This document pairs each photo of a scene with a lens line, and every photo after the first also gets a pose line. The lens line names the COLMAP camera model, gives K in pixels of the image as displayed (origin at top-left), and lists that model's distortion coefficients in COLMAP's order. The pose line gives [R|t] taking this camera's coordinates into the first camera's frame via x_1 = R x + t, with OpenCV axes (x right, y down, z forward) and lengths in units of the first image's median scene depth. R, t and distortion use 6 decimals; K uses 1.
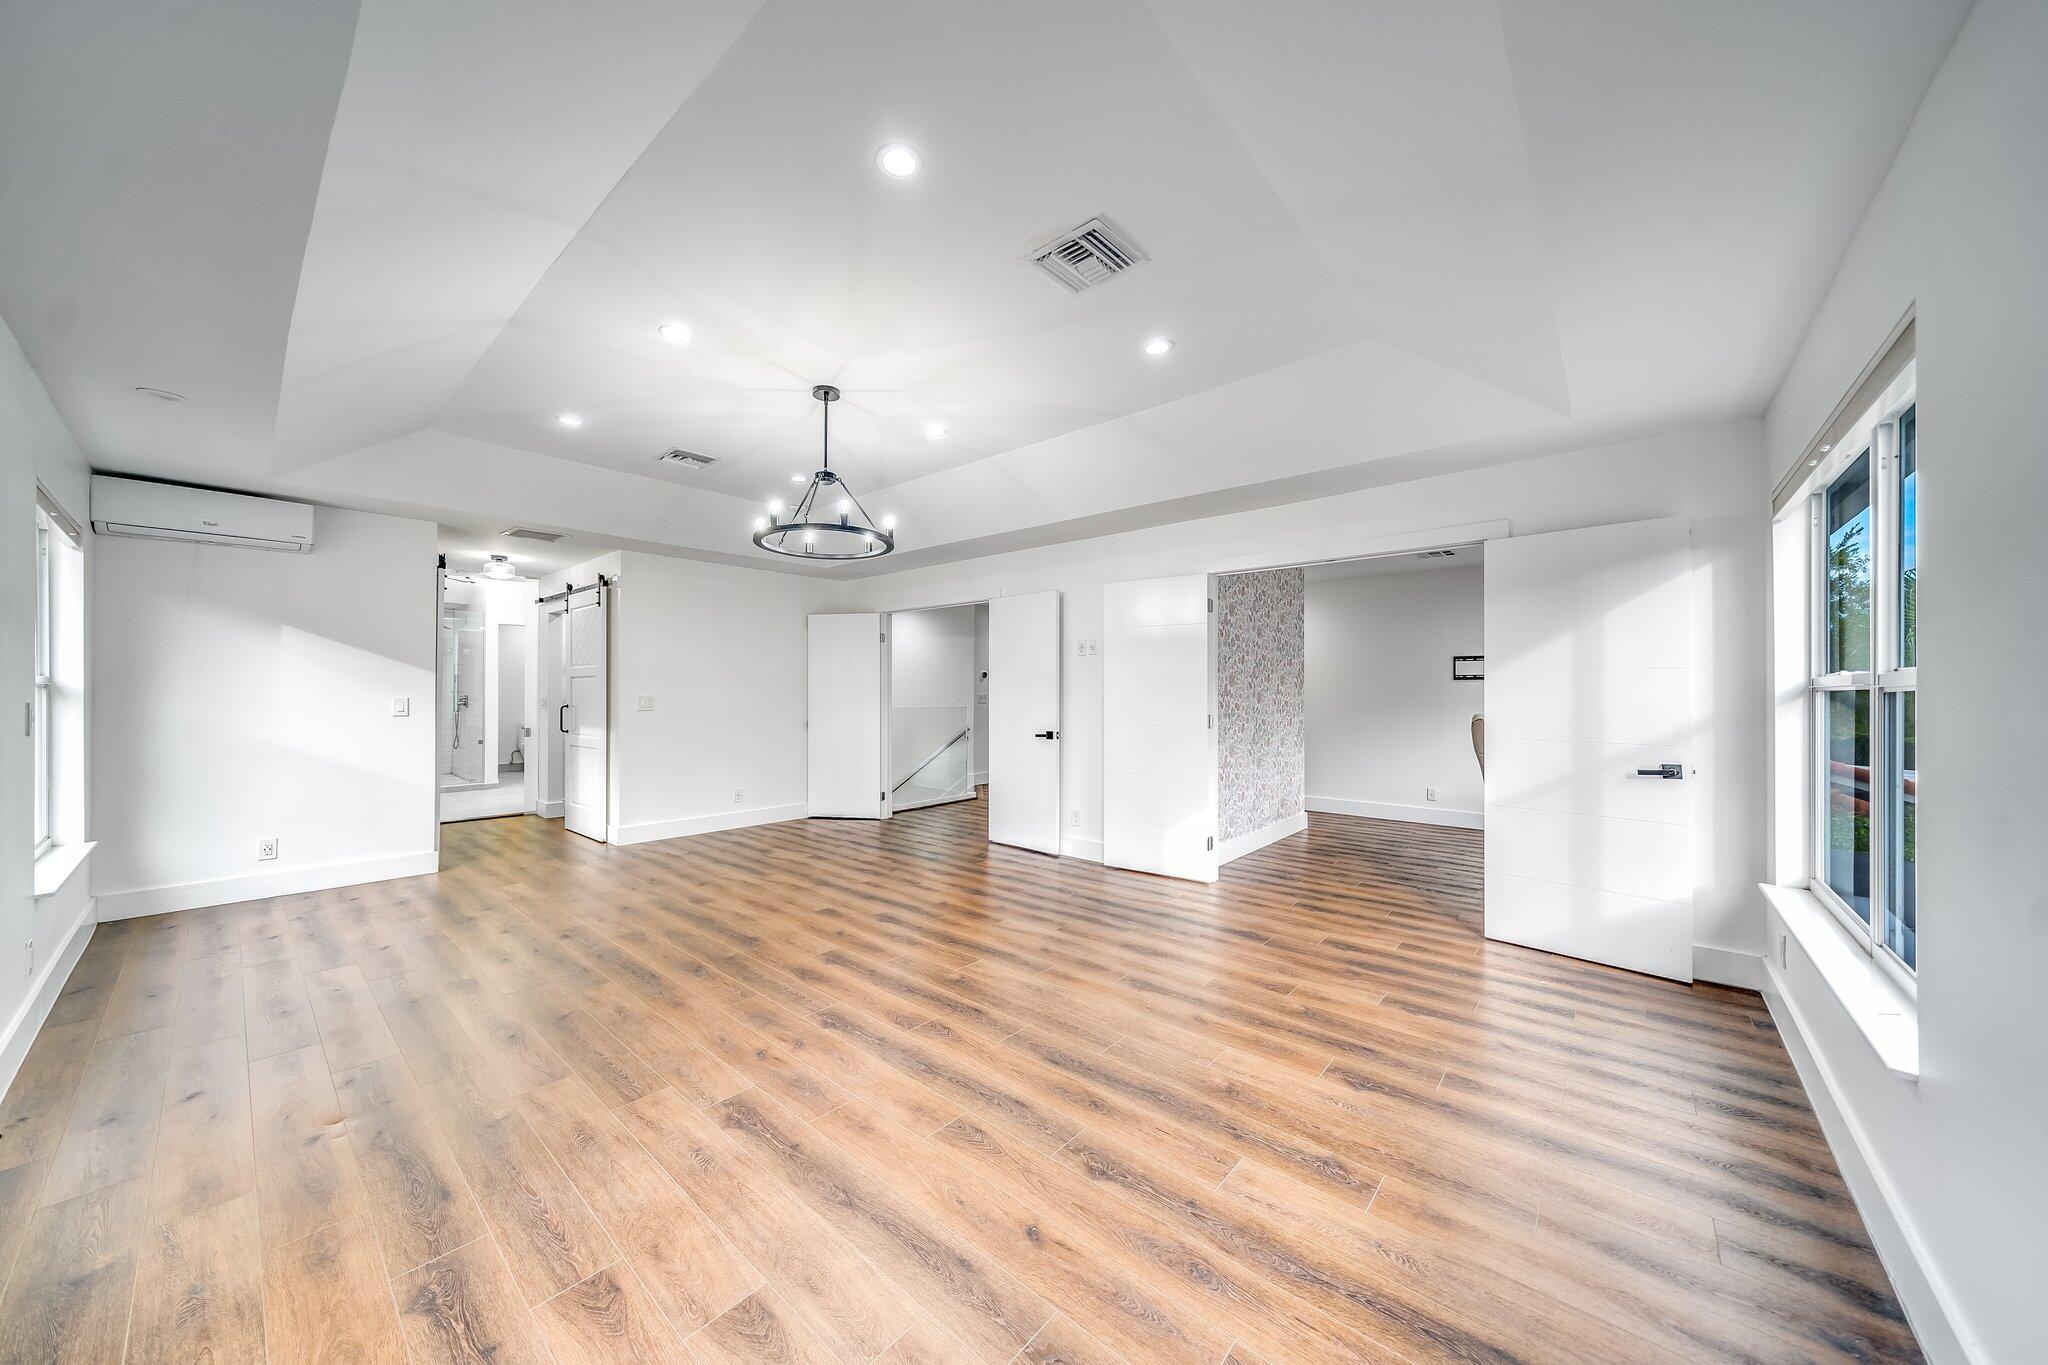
lens RADIAL K [[698.9, 0, 1017.7], [0, 698.9, 690.2], [0, 0, 1]] dist [0.000142, 0.000005]
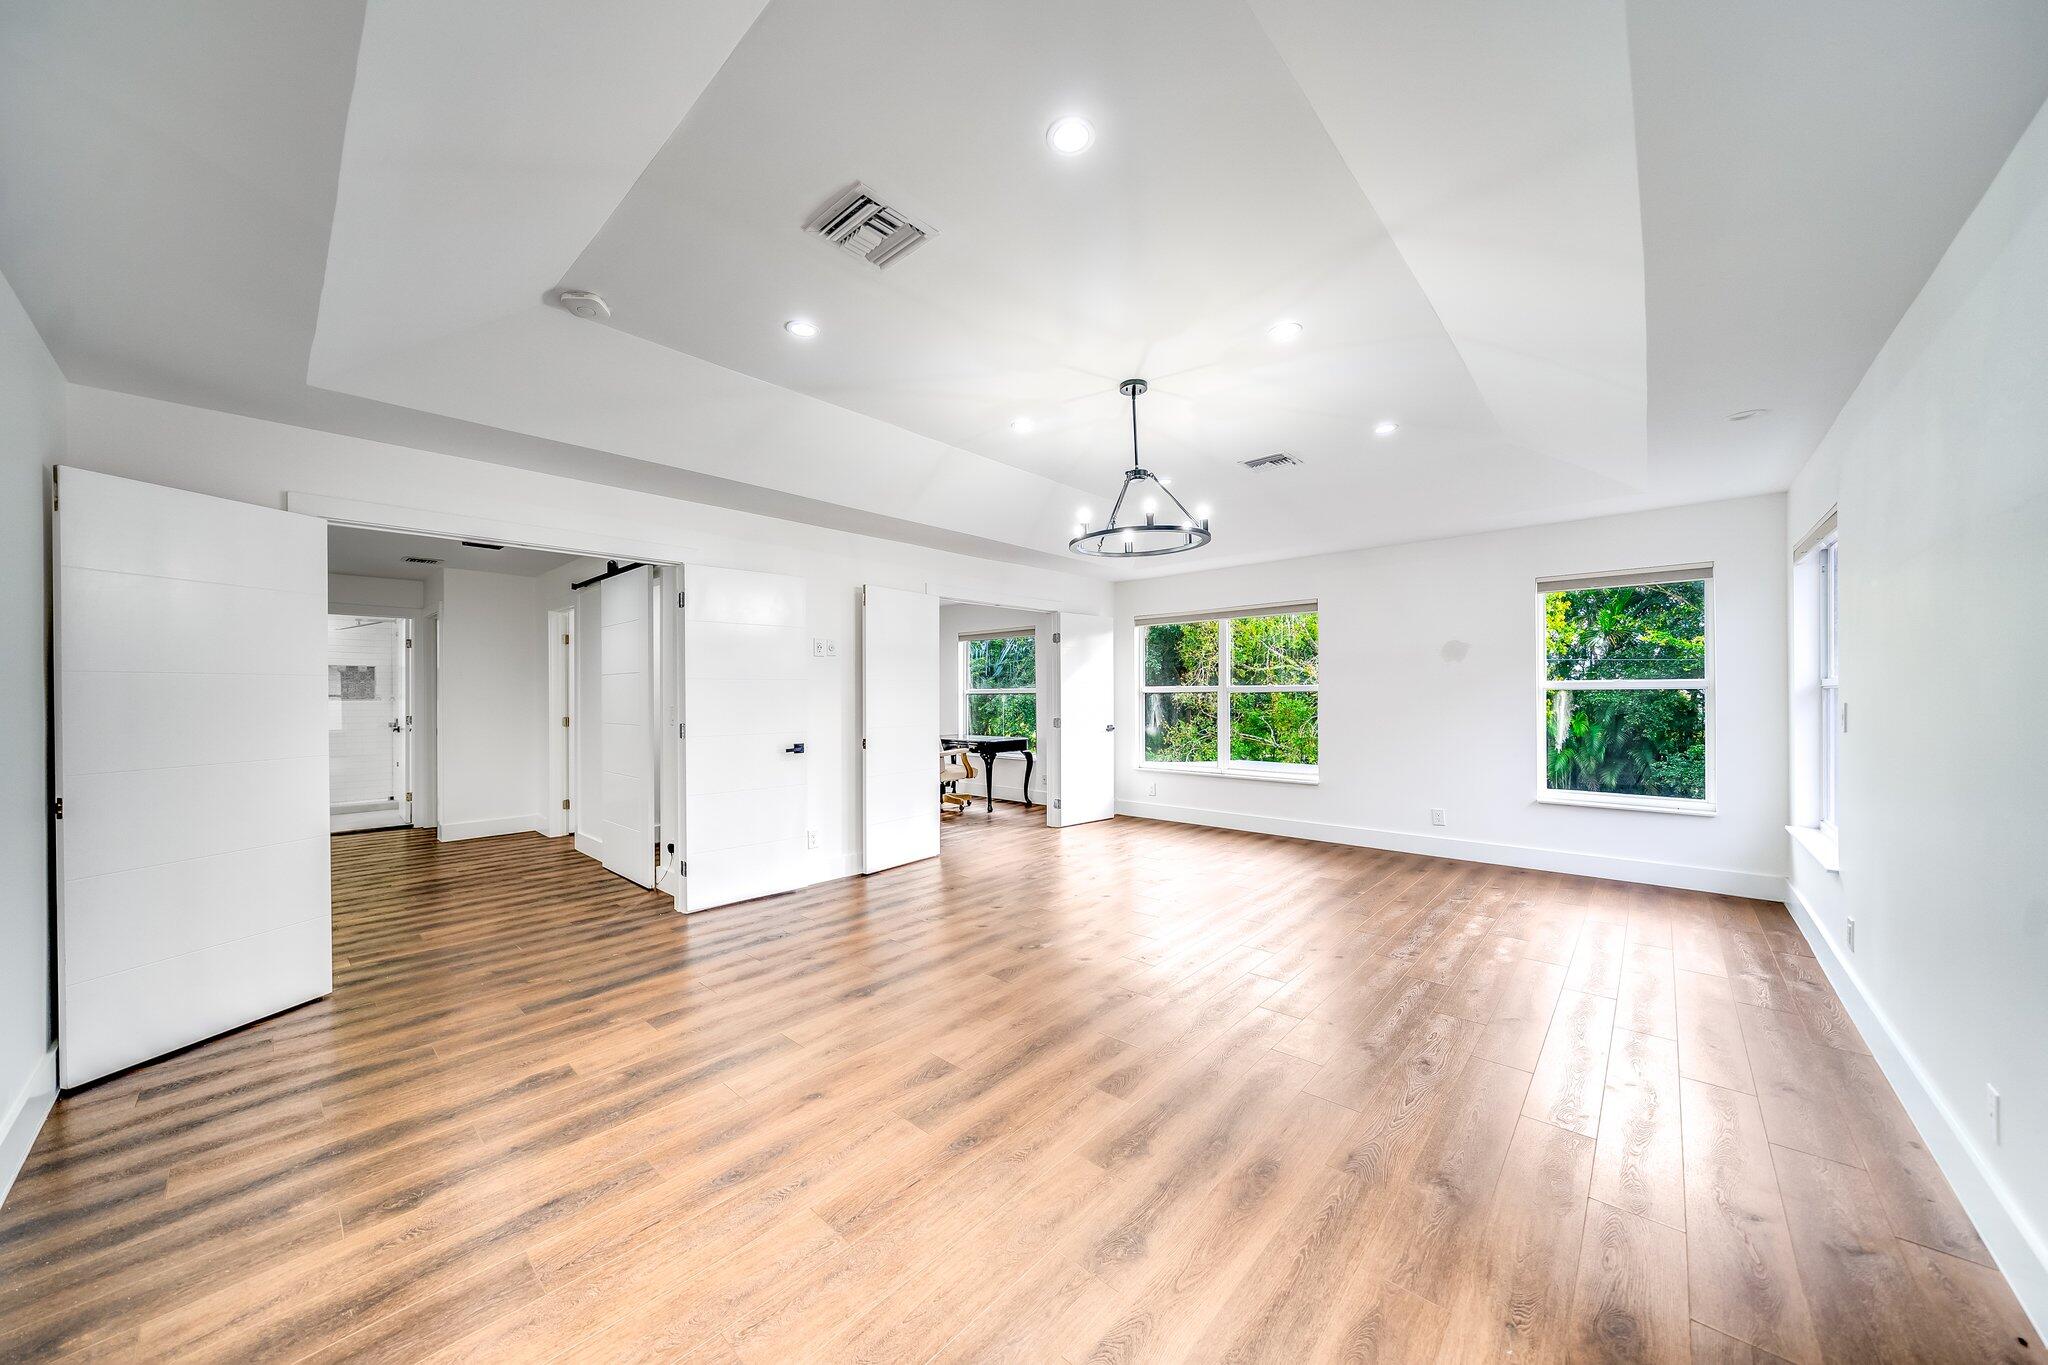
lens RADIAL K [[698.9, 0, 1017.7], [0, 698.9, 690.2], [0, 0, 1]] dist [0.000142, 0.000005]
pose [[0.028181, 0.003881, 0.999595, -0.957655], [0.000853, 0.999992, -0.003907, -0.000299], [-0.999602, 0.000963, 0.028178, 0.870731]]
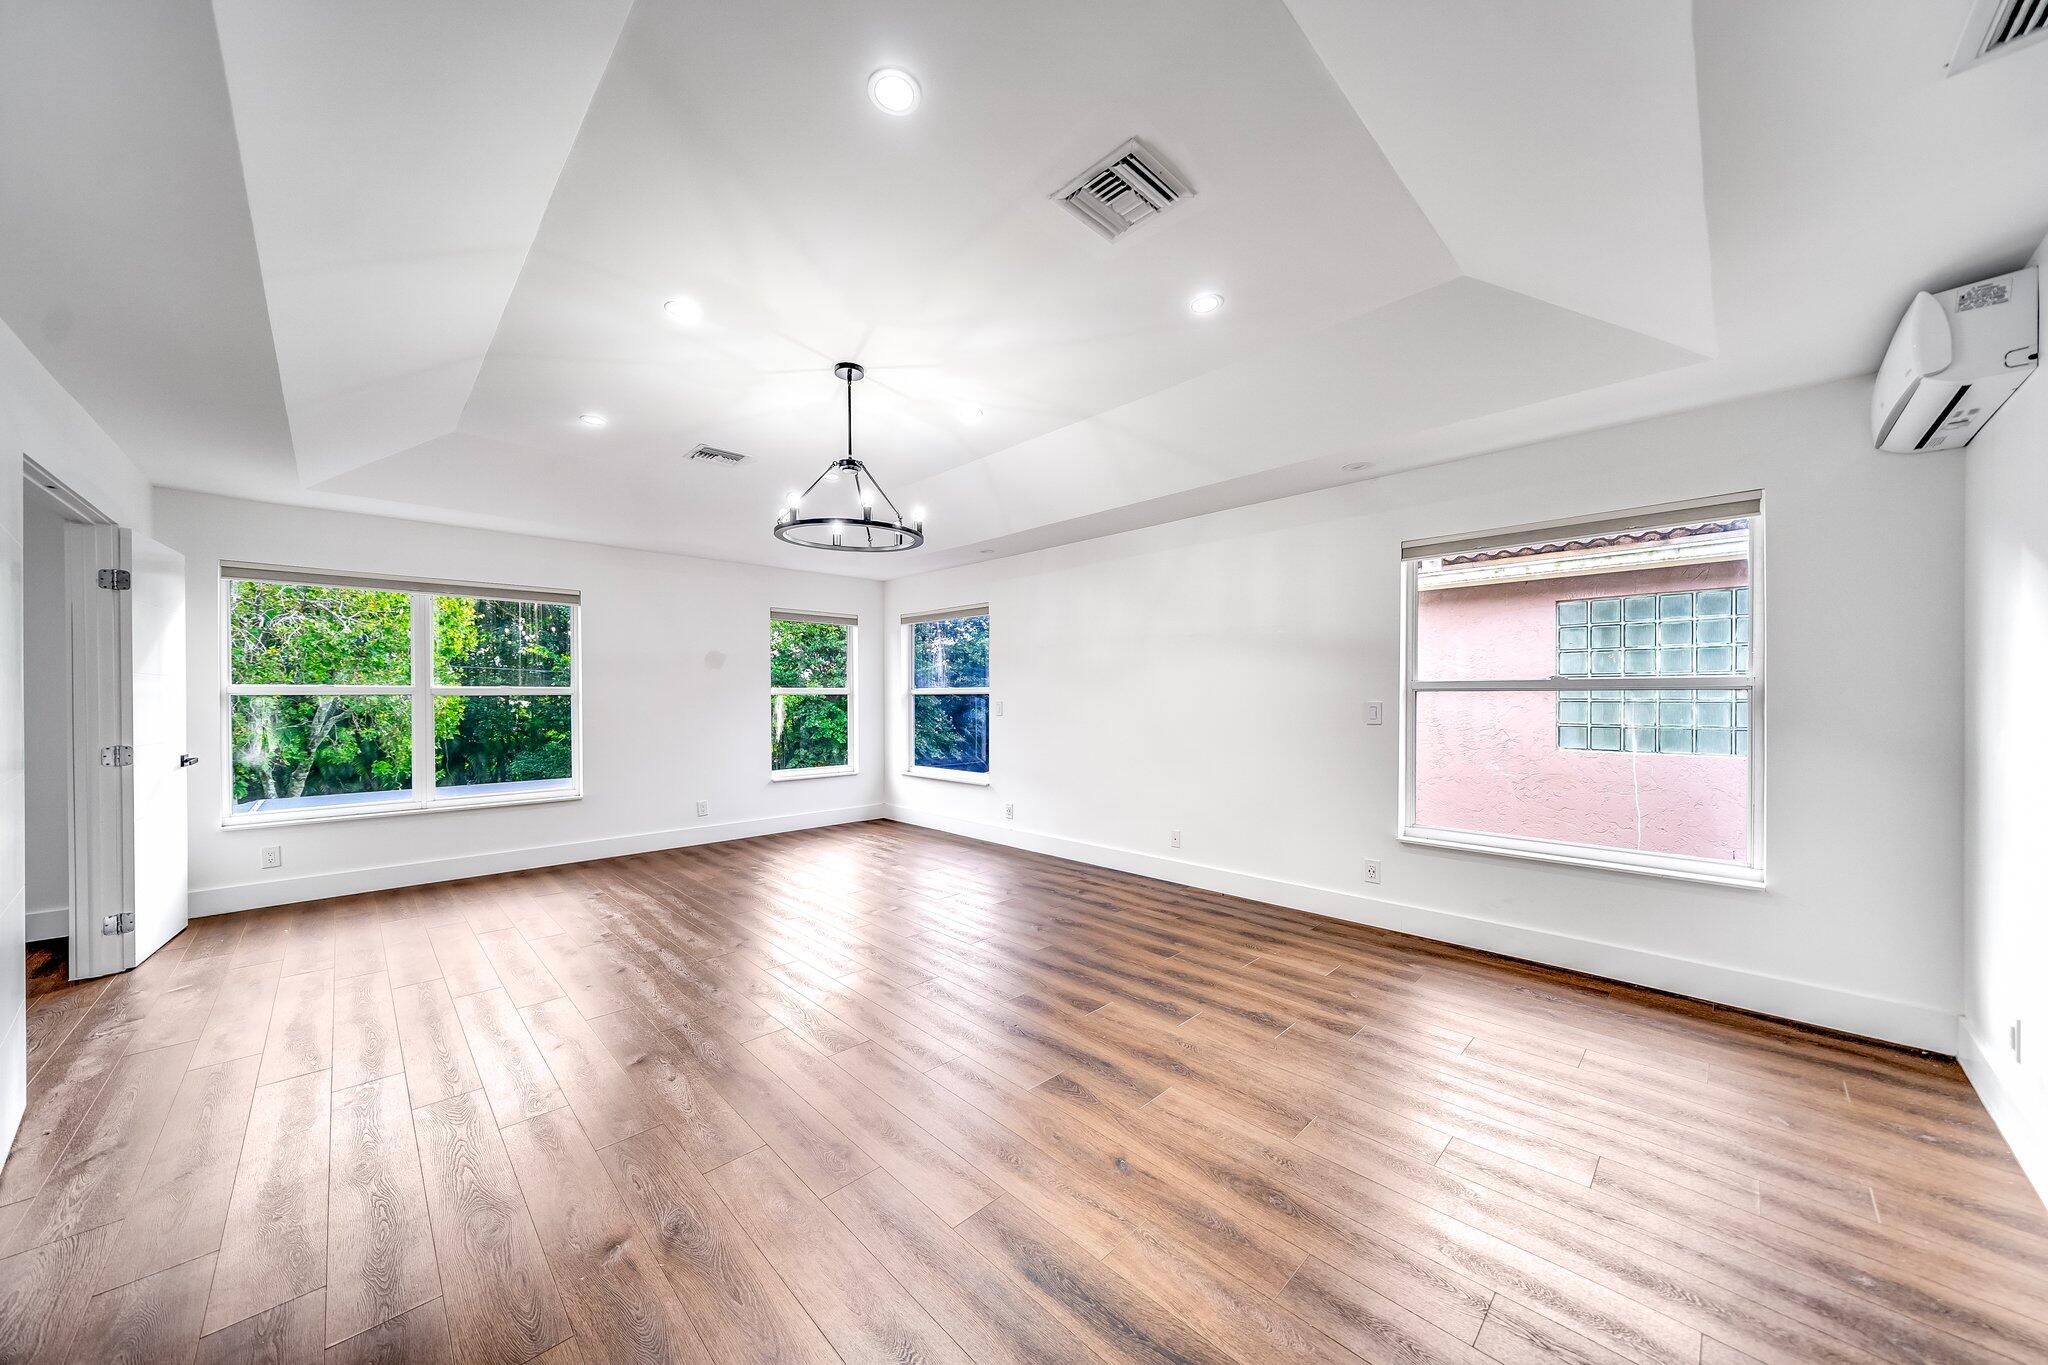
lens RADIAL K [[698.9, 0, 1017.7], [0, 698.9, 690.2], [0, 0, 1]] dist [0.000142, 0.000005]
pose [[-0.996619, 0.004083, 0.082056, -0.441948], [0.003237, 0.999940, -0.010448, 0.005858], [-0.082094, -0.010147, -0.996573, 1.449193]]
